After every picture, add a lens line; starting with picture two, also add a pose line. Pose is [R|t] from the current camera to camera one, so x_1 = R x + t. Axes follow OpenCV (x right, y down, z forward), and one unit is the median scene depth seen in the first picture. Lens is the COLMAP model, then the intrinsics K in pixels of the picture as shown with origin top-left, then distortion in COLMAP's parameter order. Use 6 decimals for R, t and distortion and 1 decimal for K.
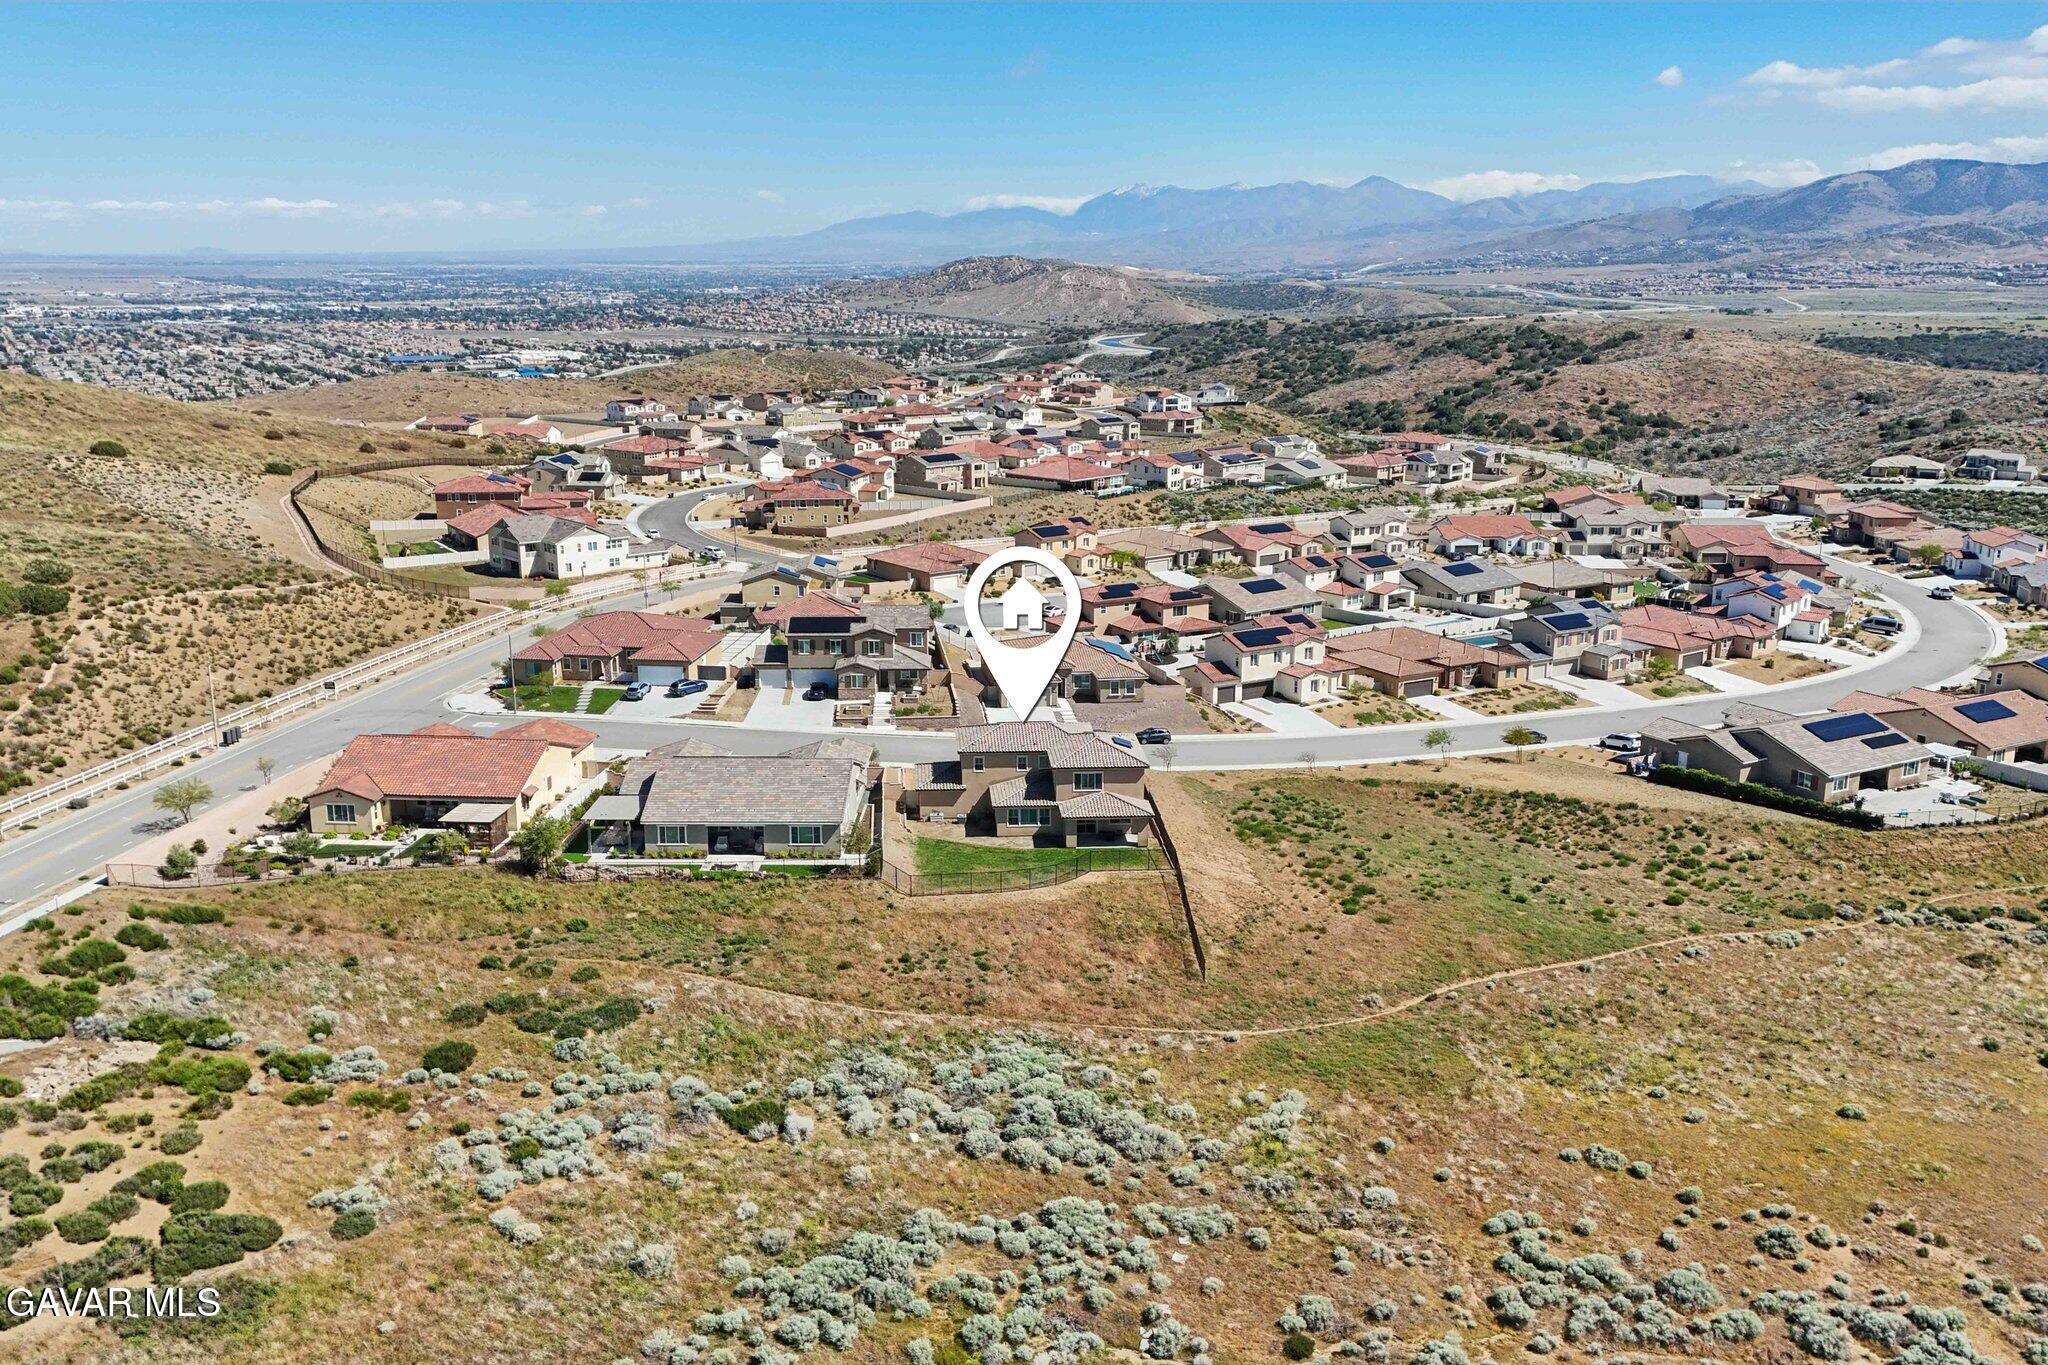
lens RADIAL K [[1753.3, 0, 1040.1], [0, 1753.3, 681.6], [0, 0, 1]] dist [0.141260, -0.240314]
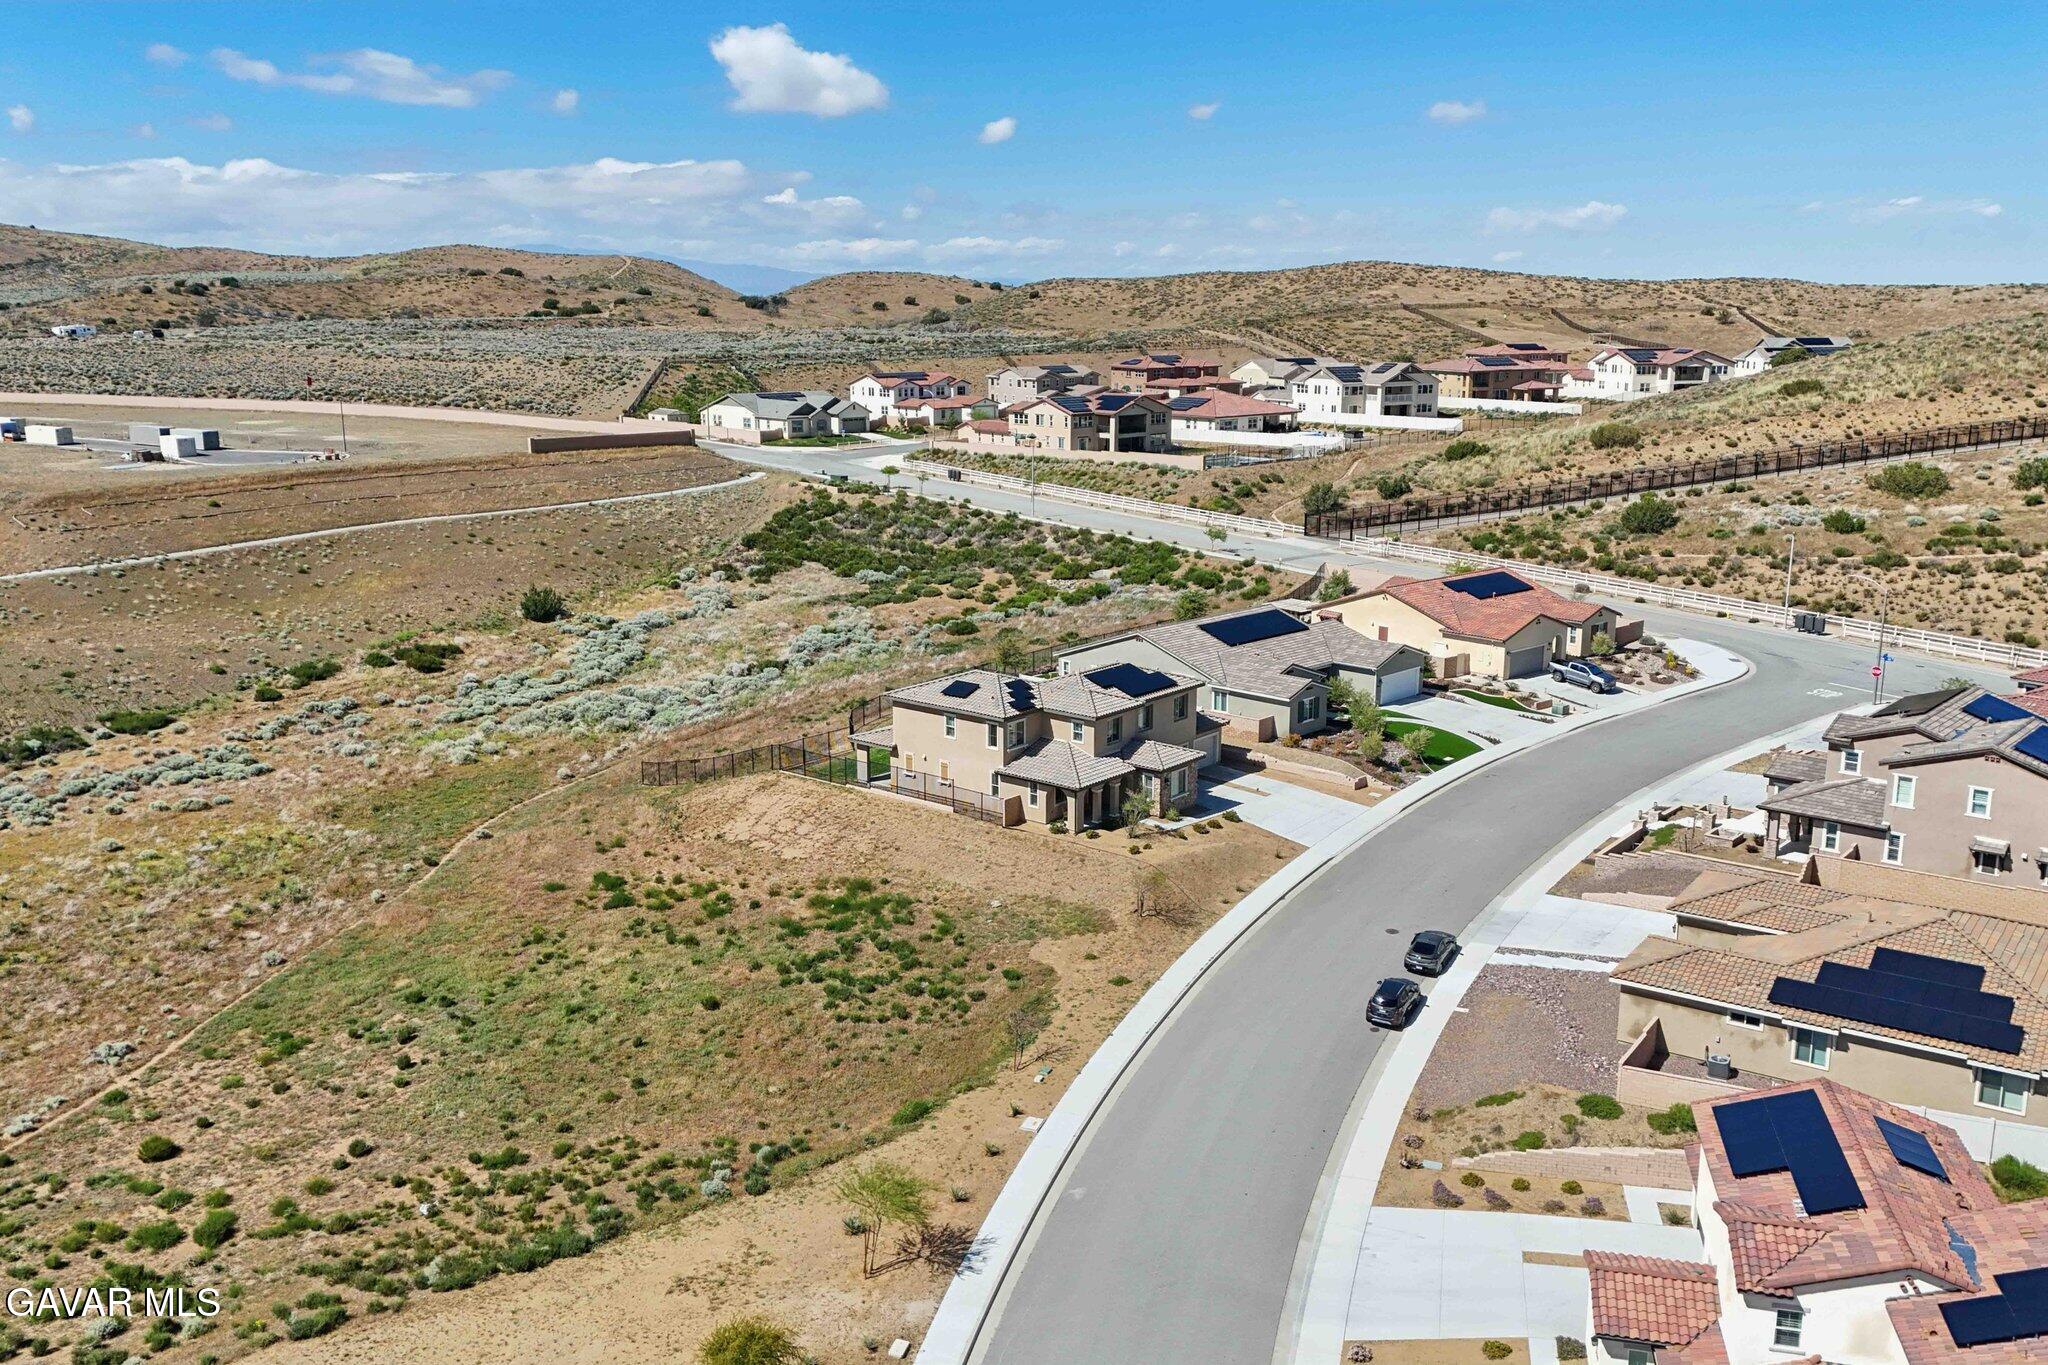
lens RADIAL K [[1783.6, 0, 1024.0], [0, 1783.6, 682.5], [0, 0, 1]] dist [0.123703, -0.194076]
pose [[-0.692292, 0.151516, -0.705531, 0.423504], [-0.171754, 0.915014, 0.365035, -0.186032], [0.700880, 0.373888, -0.607433, 1.144288]]
